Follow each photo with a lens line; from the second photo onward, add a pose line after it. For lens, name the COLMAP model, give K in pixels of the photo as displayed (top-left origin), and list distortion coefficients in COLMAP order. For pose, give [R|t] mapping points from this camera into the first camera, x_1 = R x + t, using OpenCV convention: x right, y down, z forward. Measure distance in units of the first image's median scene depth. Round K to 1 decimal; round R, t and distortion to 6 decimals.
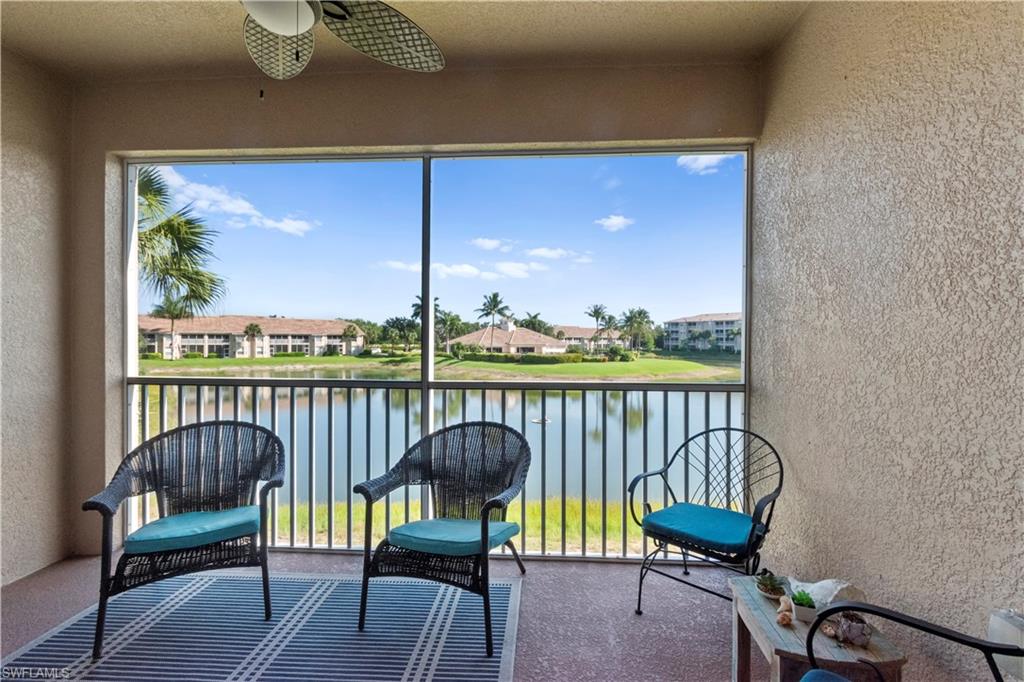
lens RADIAL K [[457.3, 0, 521.5], [0, 457.3, 342.0], [0, 0, 1]] dist [0.000492, -0.005005]
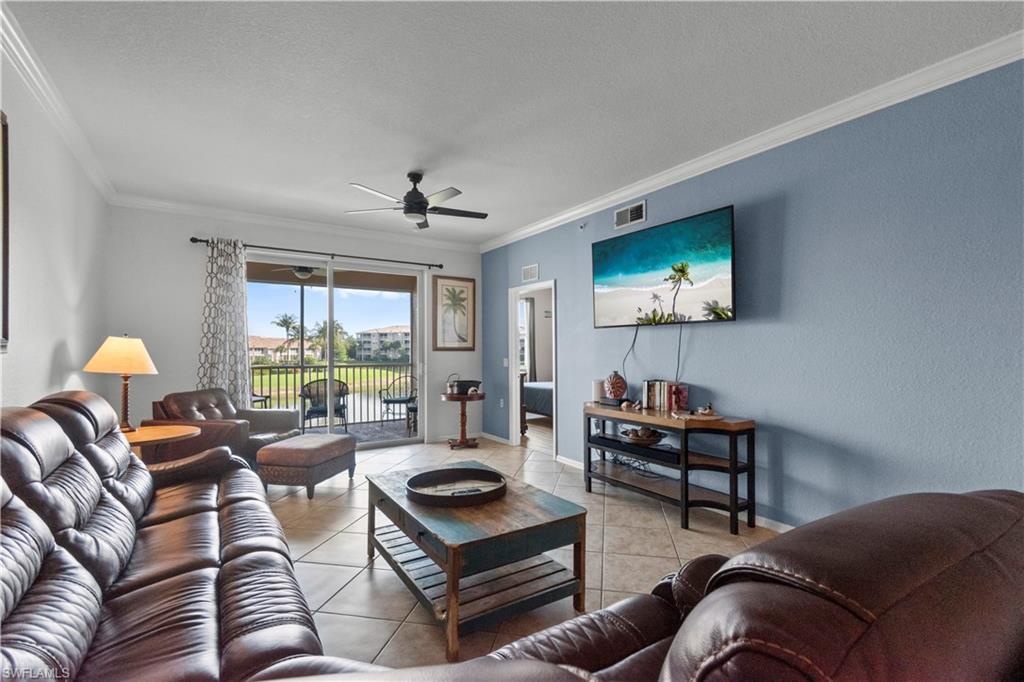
lens RADIAL K [[457.3, 0, 527.6], [0, 457.3, 355.6], [0, 0, 1]] dist [0.000492, -0.005005]
pose [[0.787971, -0.015956, 0.615506, -0.933473], [0.011159, 0.999870, 0.011634, 0.005982], [-0.615611, -0.002299, 0.788047, -2.253299]]
